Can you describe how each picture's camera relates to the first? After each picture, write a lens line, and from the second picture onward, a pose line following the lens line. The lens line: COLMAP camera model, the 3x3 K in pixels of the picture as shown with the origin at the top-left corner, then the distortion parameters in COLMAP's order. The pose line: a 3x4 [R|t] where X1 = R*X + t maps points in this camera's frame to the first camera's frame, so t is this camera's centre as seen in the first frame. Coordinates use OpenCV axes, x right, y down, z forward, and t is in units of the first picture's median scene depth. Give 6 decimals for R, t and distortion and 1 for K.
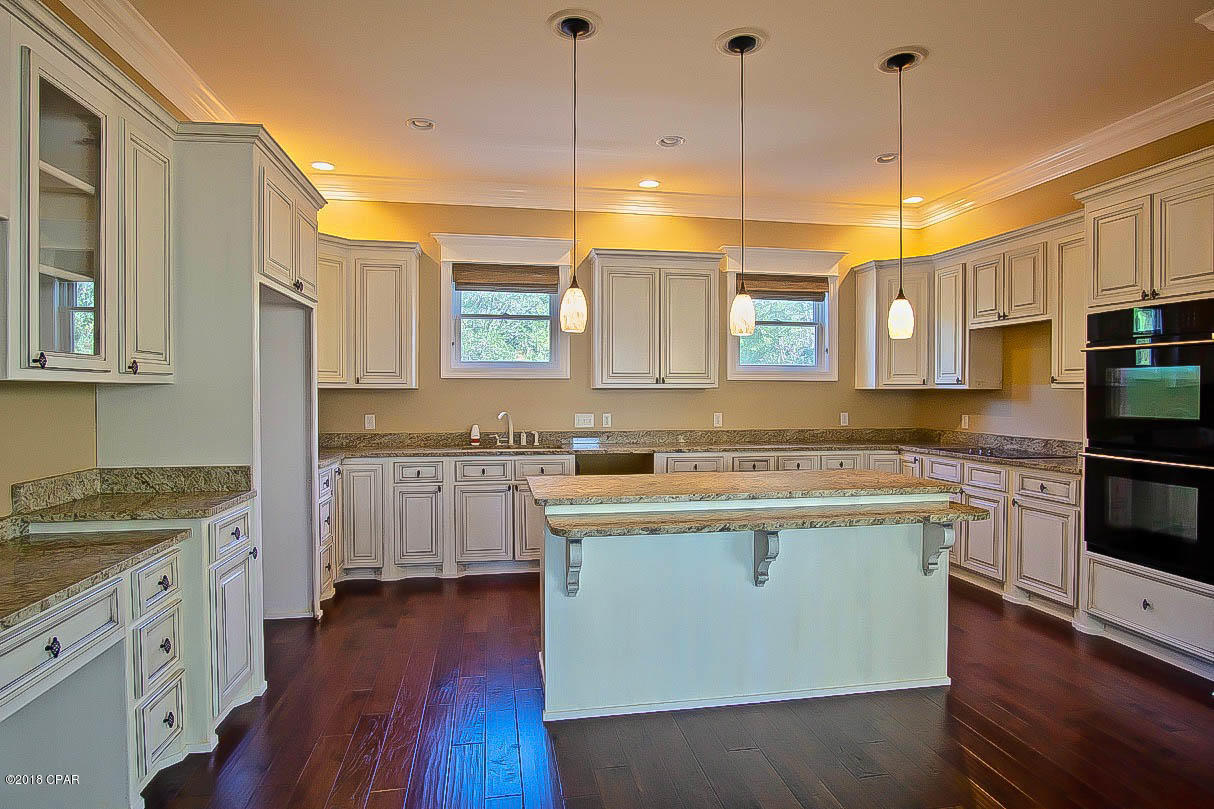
lens RADIAL K [[652.2, 0, 604.5], [0, 652.2, 398.8], [0, 0, 1]] dist [-0.029102, 0.001688]
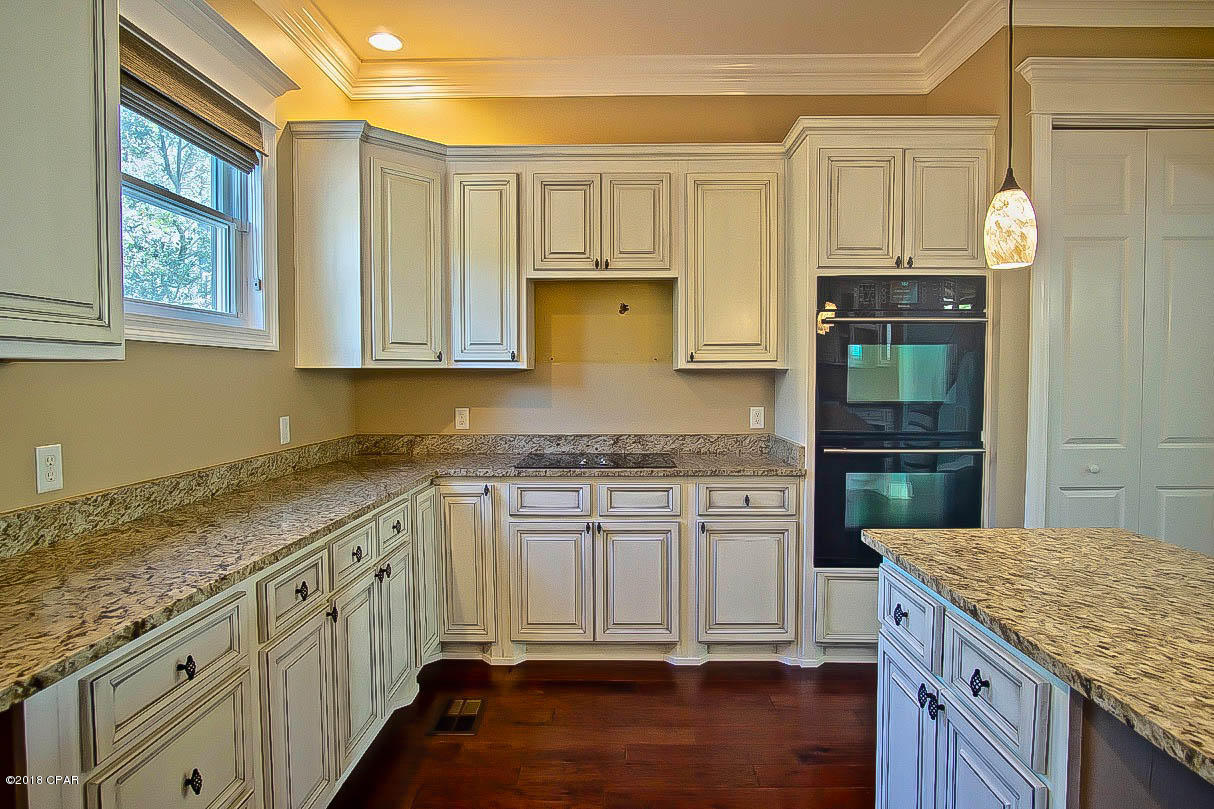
lens RADIAL K [[652.2, 0, 604.5], [0, 652.2, 398.8], [0, 0, 1]] dist [-0.029102, 0.001688]
pose [[0.192516, -0.037937, 0.980560, -0.070040], [0.012877, 0.999264, 0.036132, -0.007547], [-0.981209, 0.005670, 0.192863, 0.783826]]
